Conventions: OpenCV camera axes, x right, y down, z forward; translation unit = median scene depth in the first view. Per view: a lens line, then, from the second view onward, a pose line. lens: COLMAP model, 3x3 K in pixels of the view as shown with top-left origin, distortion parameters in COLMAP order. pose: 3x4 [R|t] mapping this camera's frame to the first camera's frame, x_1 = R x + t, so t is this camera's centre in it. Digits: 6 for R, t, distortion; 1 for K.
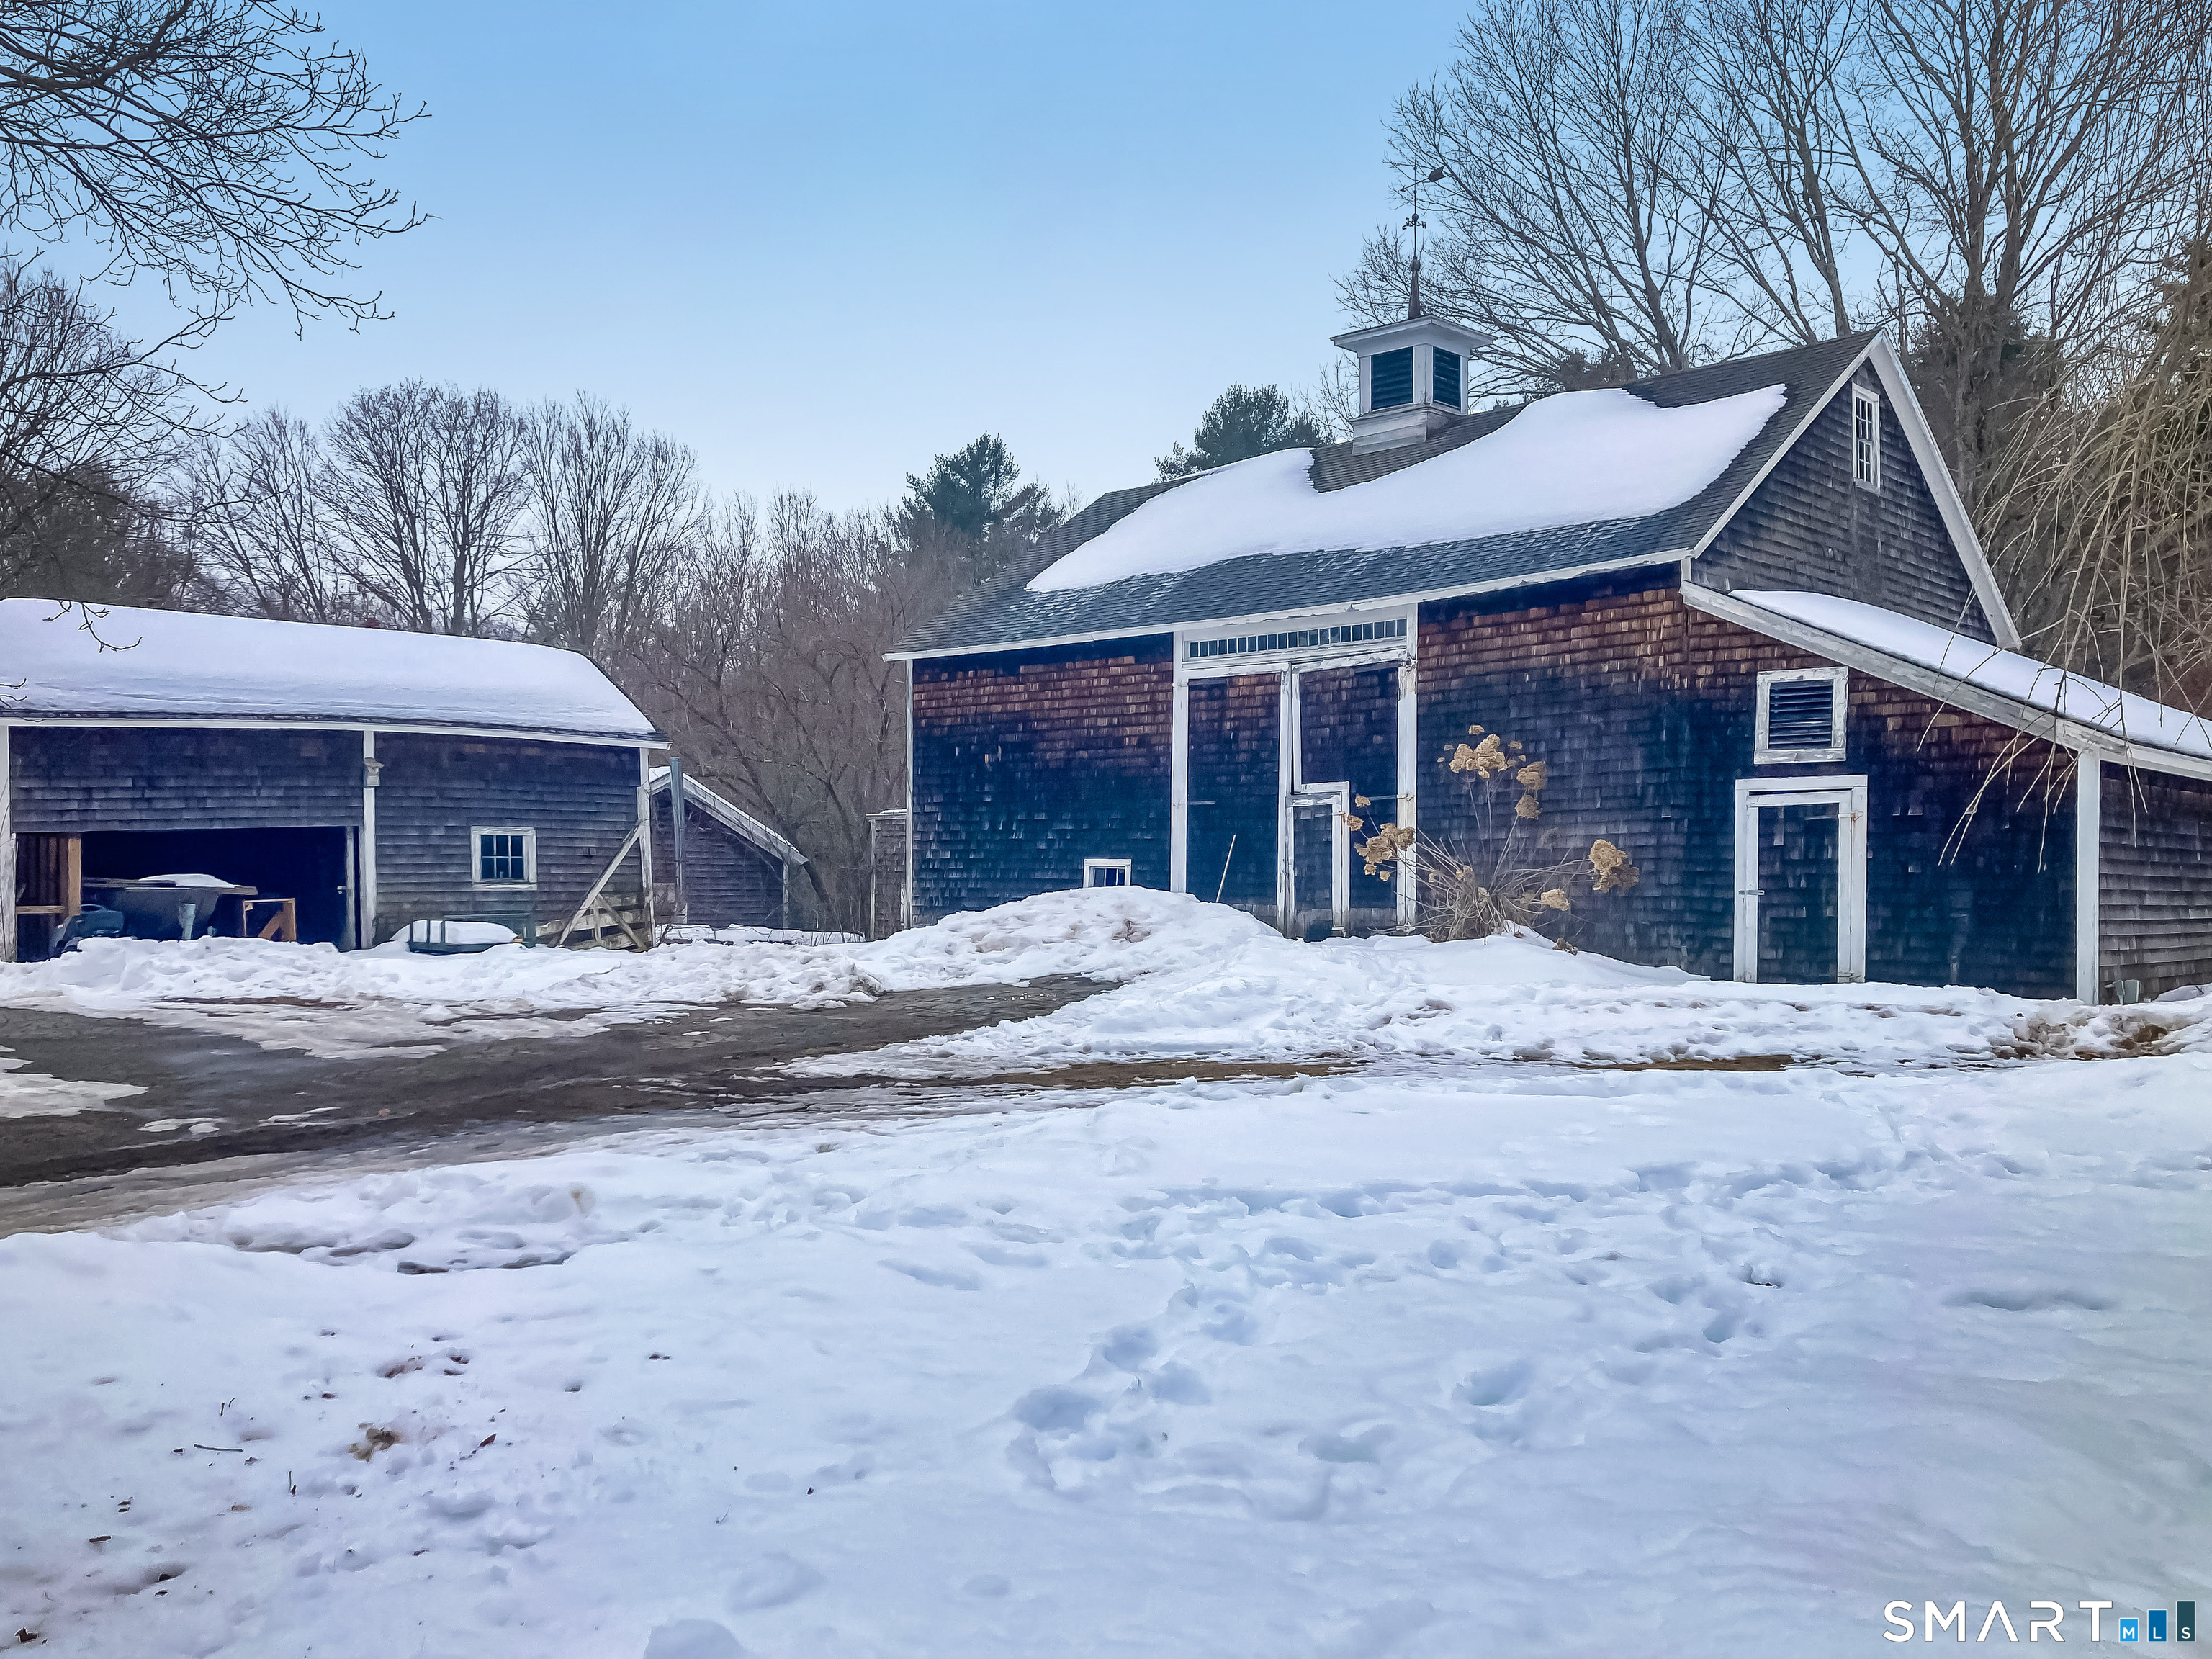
lens RADIAL K [[1992.7, 0, 1106.1], [0, 1992.7, 881.7], [0, 0, 1]] dist [0.203893, -0.650831]
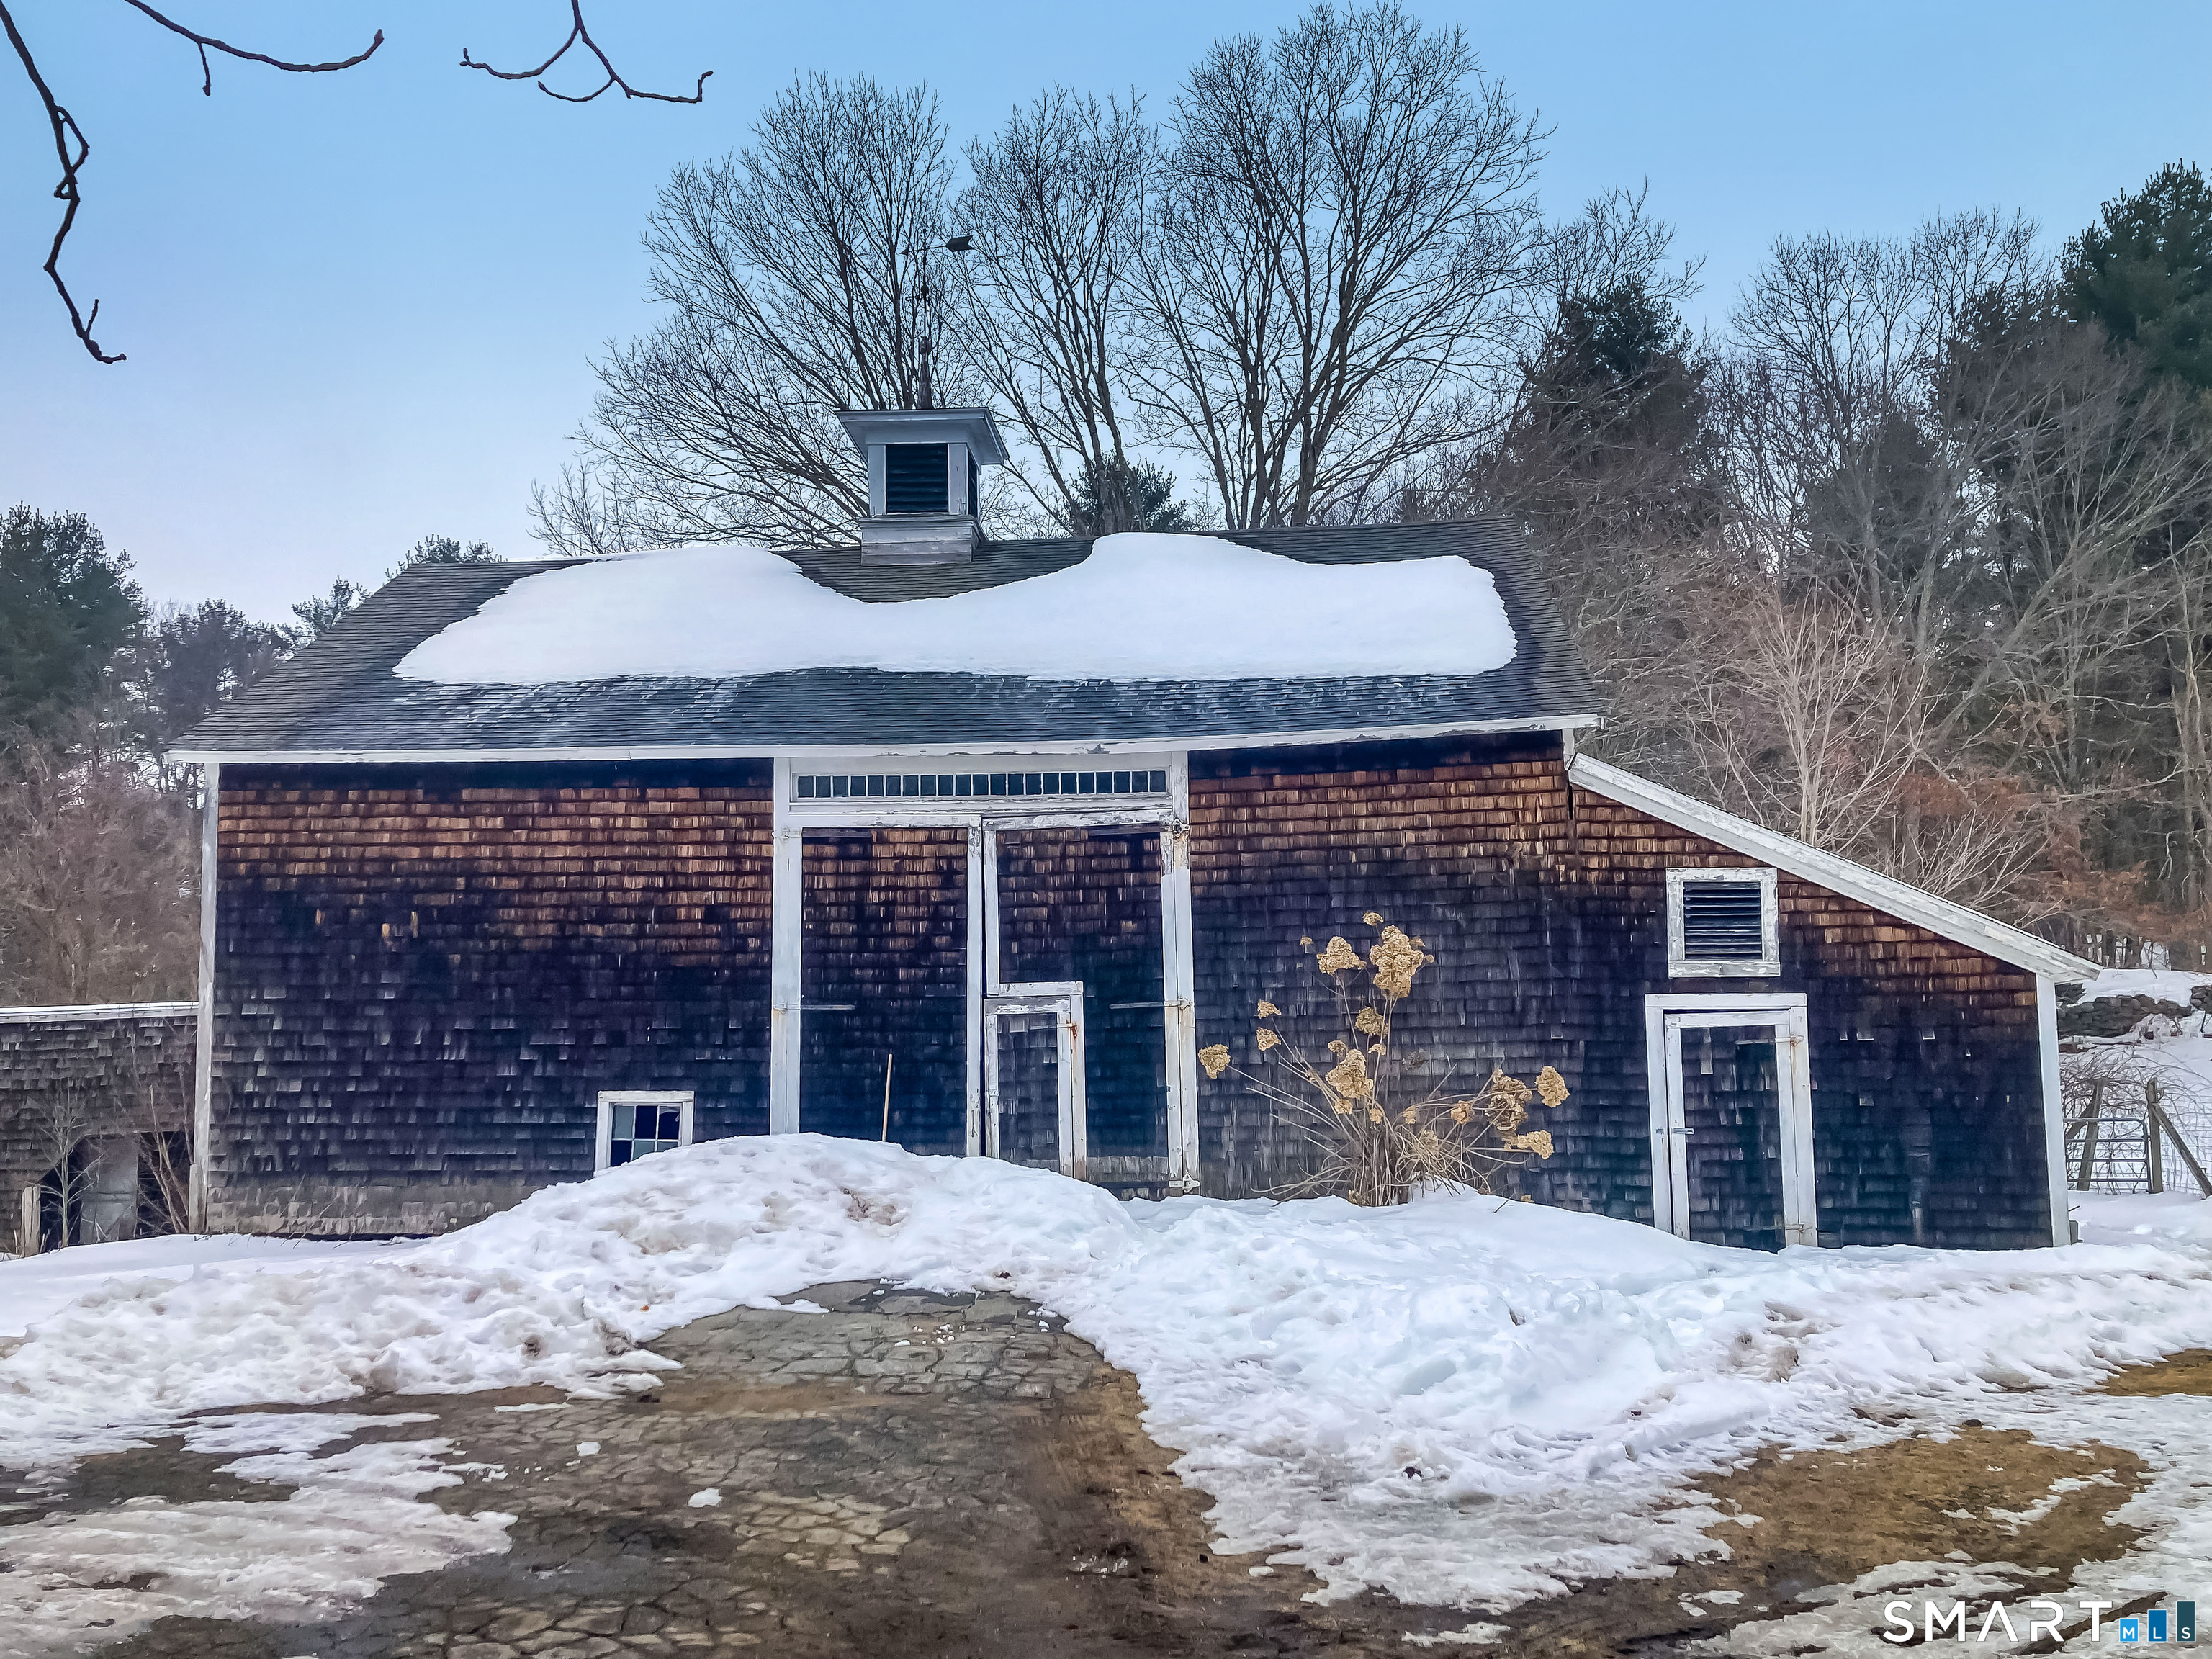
lens RADIAL K [[1992.7, 0, 1106.1], [0, 1992.7, 881.7], [0, 0, 1]] dist [0.203893, -0.650831]
pose [[0.768809, 0.056497, 0.636977, -0.350009], [0.009286, 0.994998, -0.099460, -0.014334], [-0.639411, 0.082381, 0.764439, 0.446327]]
